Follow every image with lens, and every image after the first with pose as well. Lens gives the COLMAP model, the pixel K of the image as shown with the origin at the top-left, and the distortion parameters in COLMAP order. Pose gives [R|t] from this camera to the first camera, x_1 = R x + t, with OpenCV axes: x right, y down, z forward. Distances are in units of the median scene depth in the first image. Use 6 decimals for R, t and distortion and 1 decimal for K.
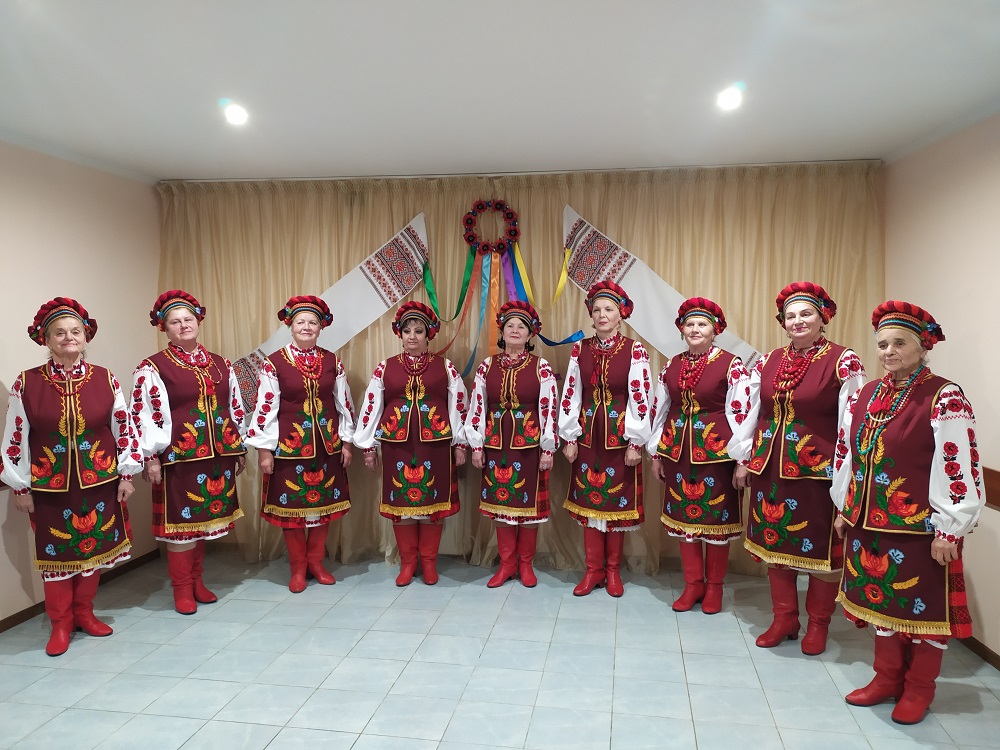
lens RADIAL K [[684.6, 0, 500.0], [0, 684.6, 375.0], [0, 0, 1]] dist [-0.001737, 0.002164]
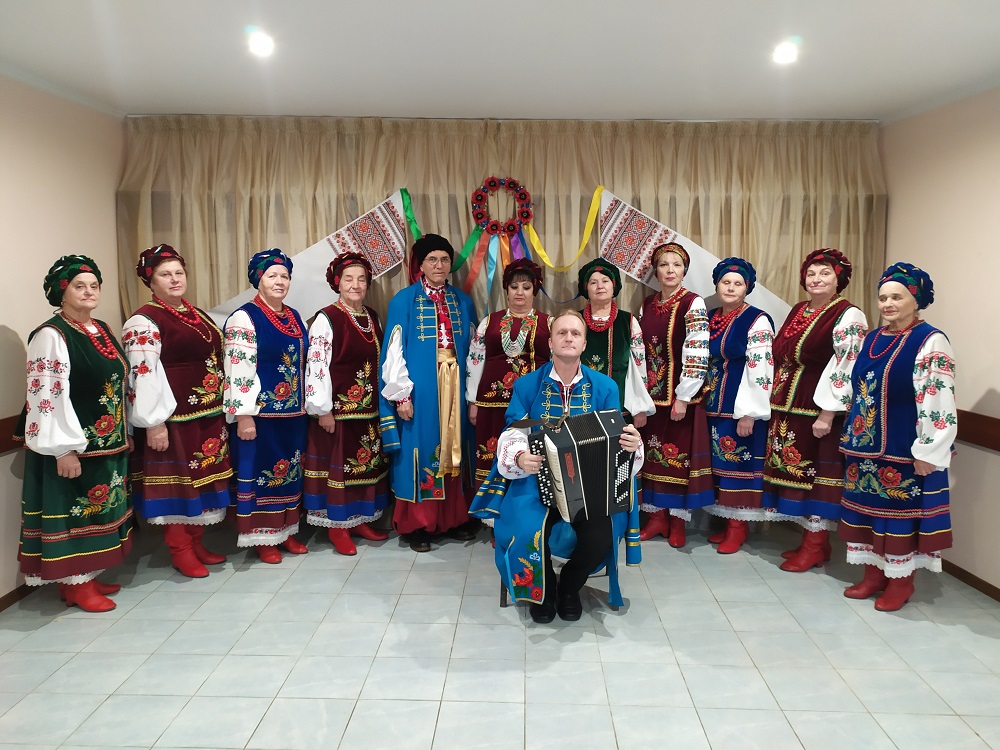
lens RADIAL K [[676.7, 0, 500.0], [0, 676.7, 375.0], [0, 0, 1]] dist [0.000819, -0.001027]
pose [[0.992349, -0.009078, 0.123127, -0.187324], [0.001082, 0.997894, 0.064853, -0.002618], [-0.123457, -0.064223, 0.990270, 0.050230]]
